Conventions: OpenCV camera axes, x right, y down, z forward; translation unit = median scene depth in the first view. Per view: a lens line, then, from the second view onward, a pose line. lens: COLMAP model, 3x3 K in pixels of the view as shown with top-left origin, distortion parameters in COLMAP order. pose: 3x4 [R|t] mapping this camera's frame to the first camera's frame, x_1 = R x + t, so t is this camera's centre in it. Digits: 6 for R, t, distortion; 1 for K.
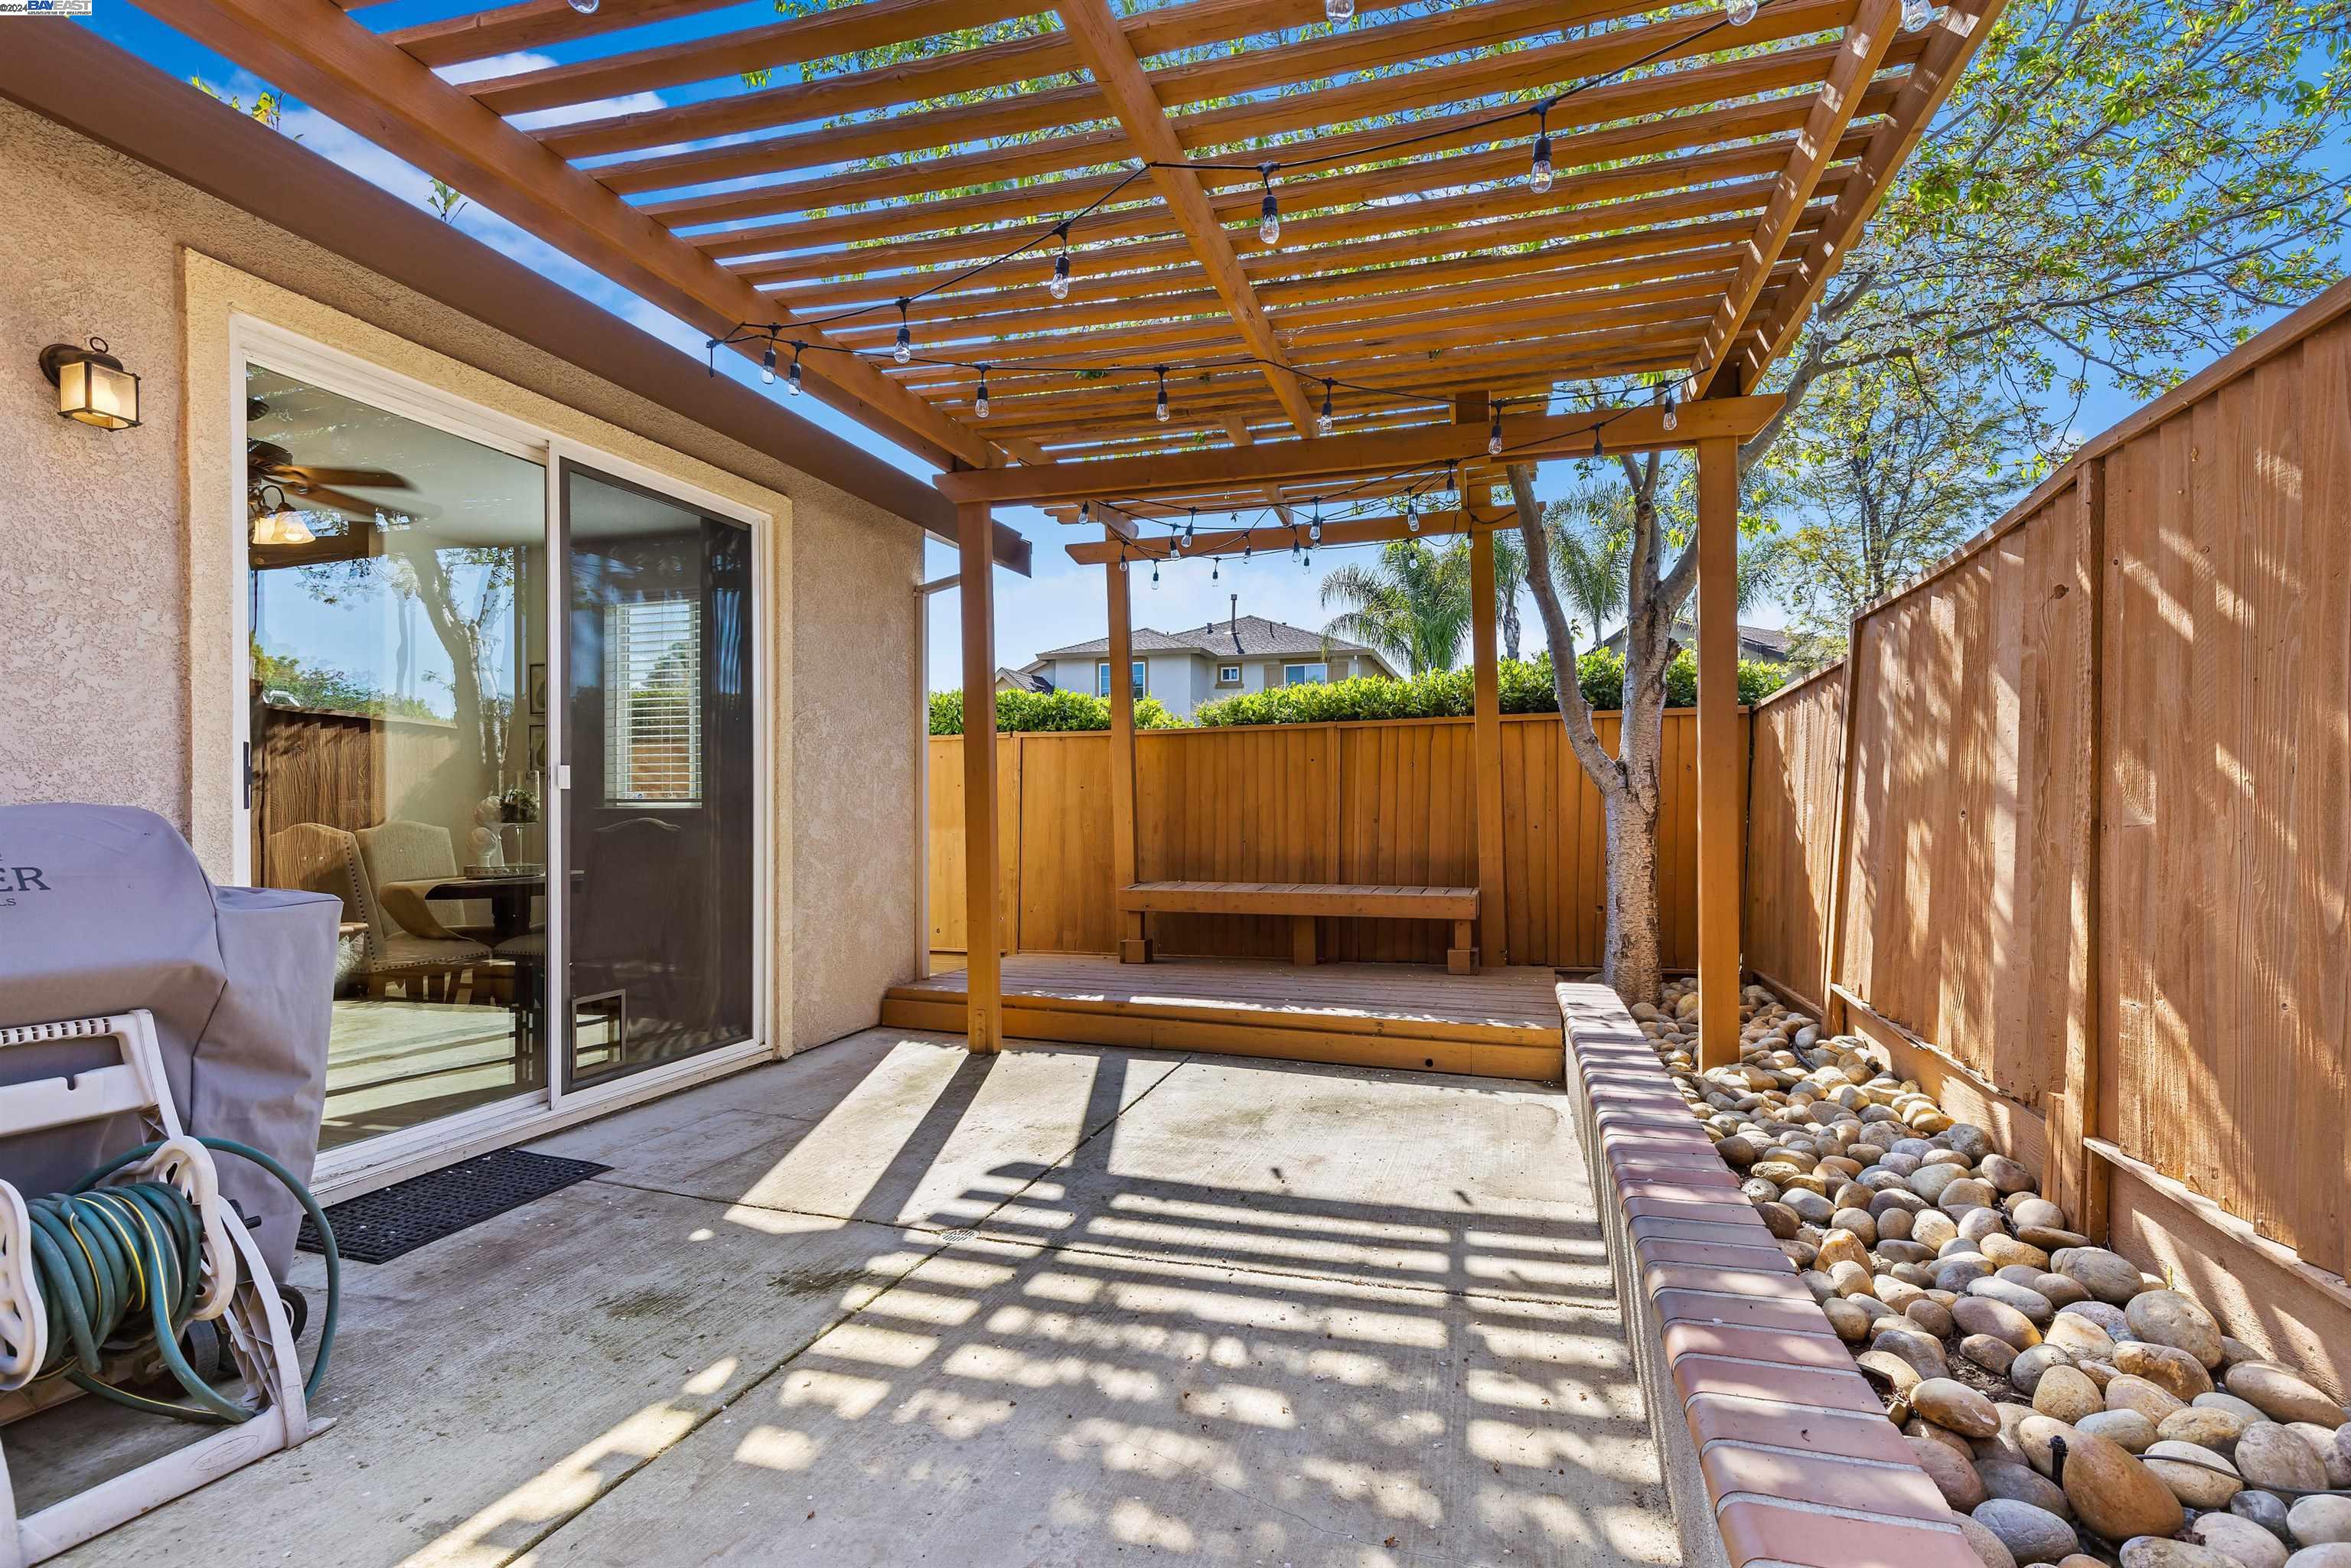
lens RADIAL K [[1066.4, 0, 1194.8], [0, 1066.4, 815.1], [0, 0, 1]] dist [-0.003842, -0.001987]
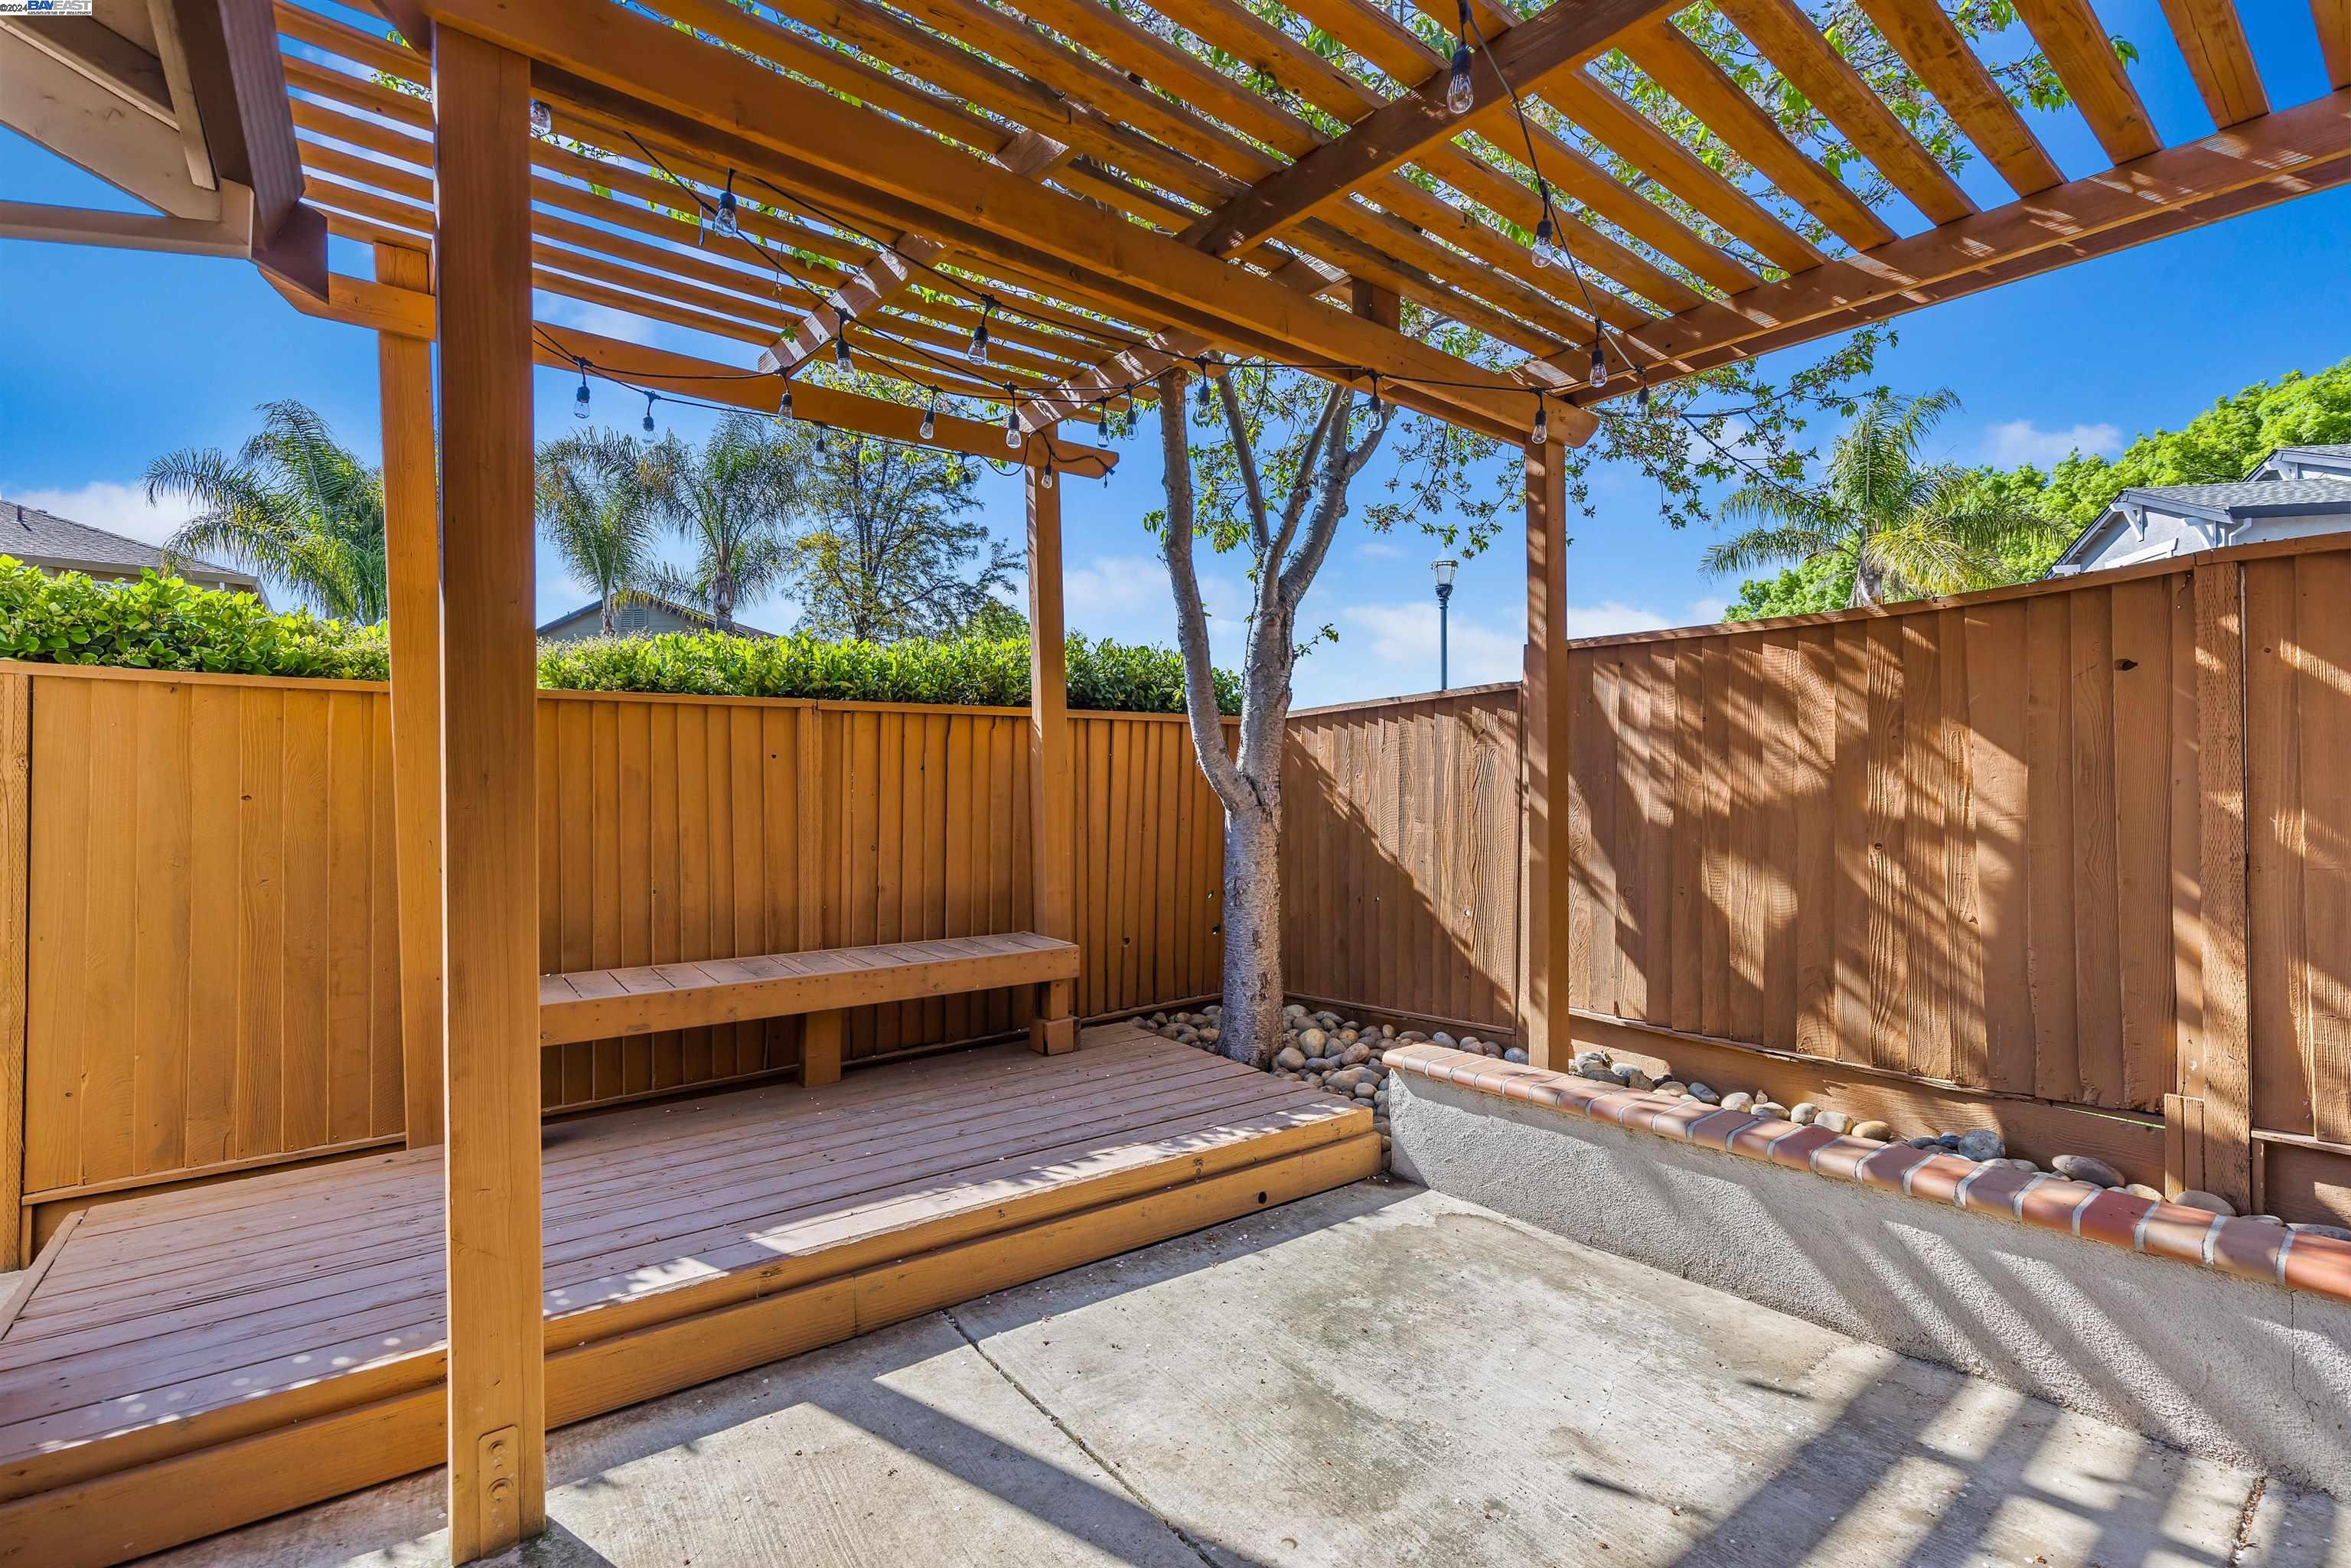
lens RADIAL K [[1066.4, 0, 1171.1], [0, 1066.4, 787.3], [0, 0, 1]] dist [-0.003842, -0.001987]
pose [[0.566798, 0.006522, 0.823831, -0.324976], [0.005967, 0.999910, -0.012022, -0.027806], [-0.823835, 0.011730, 0.566708, 0.514846]]
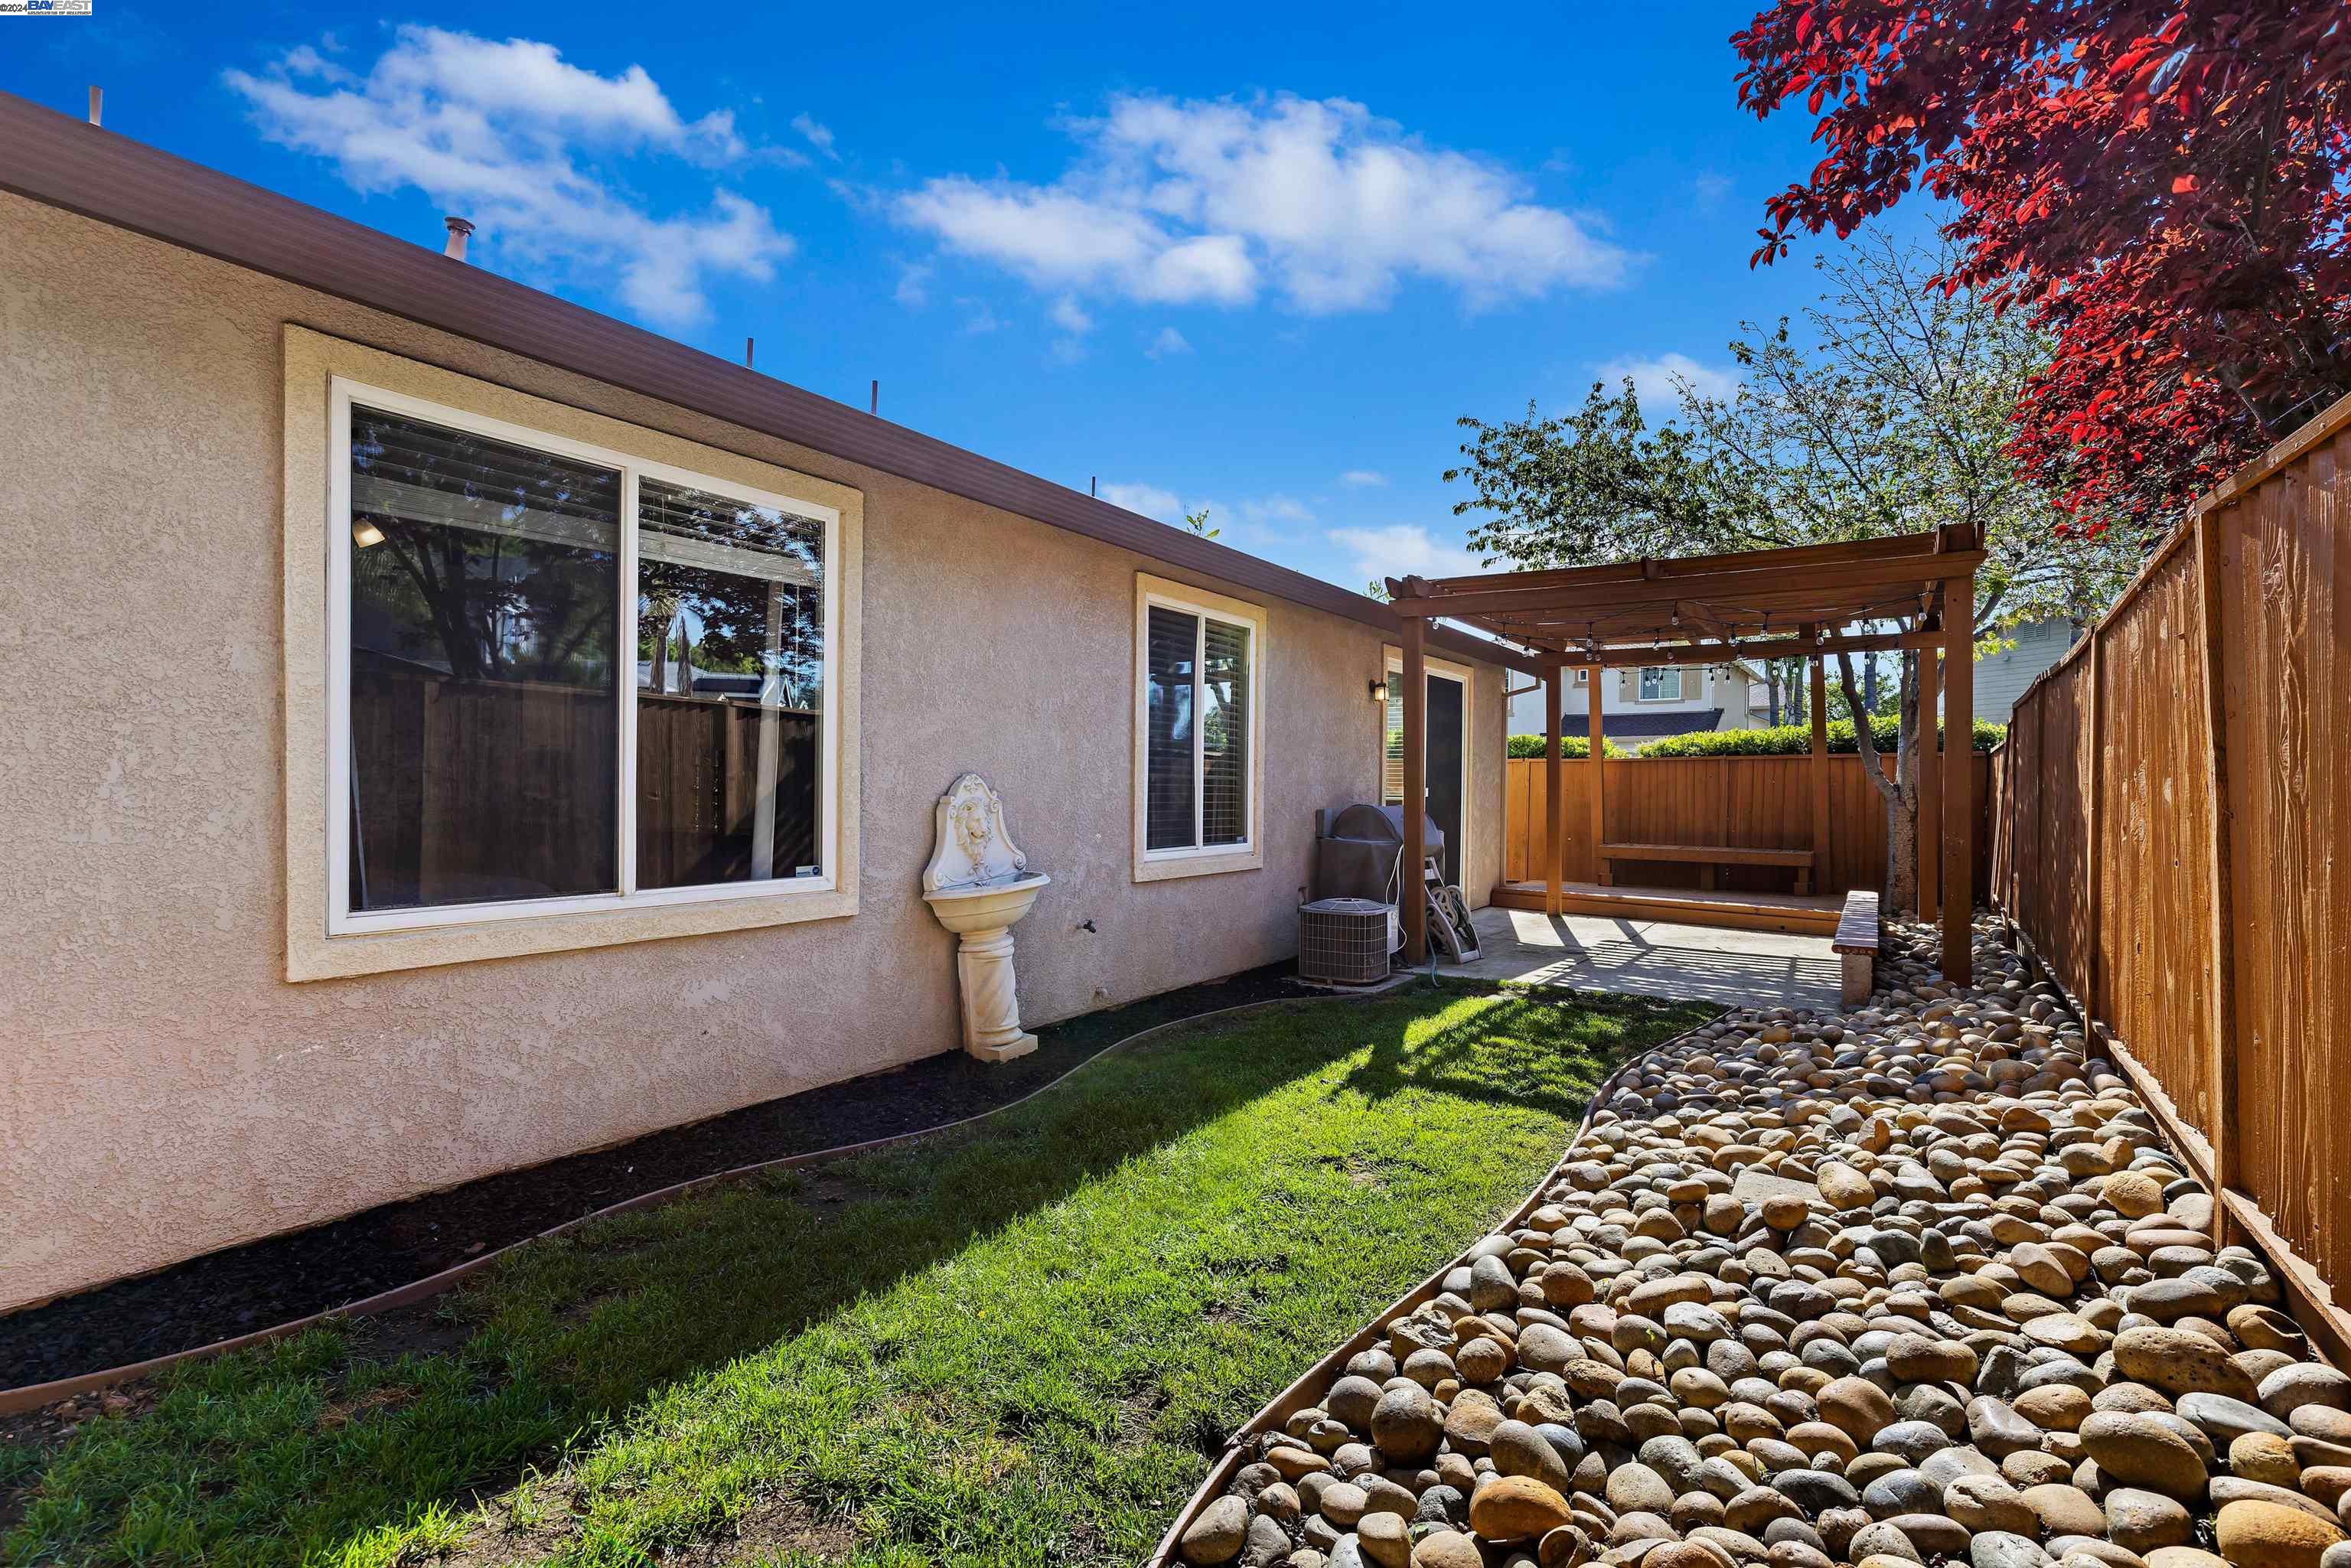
lens RADIAL K [[1066.4, 0, 1183.5], [0, 1066.4, 781.4], [0, 0, 1]] dist [-0.003842, -0.001987]
pose [[0.957729, 0.013526, -0.287354, -0.254739], [-0.017572, 0.999779, -0.011506, -0.010310], [0.287135, 0.016069, 0.957755, -1.101100]]
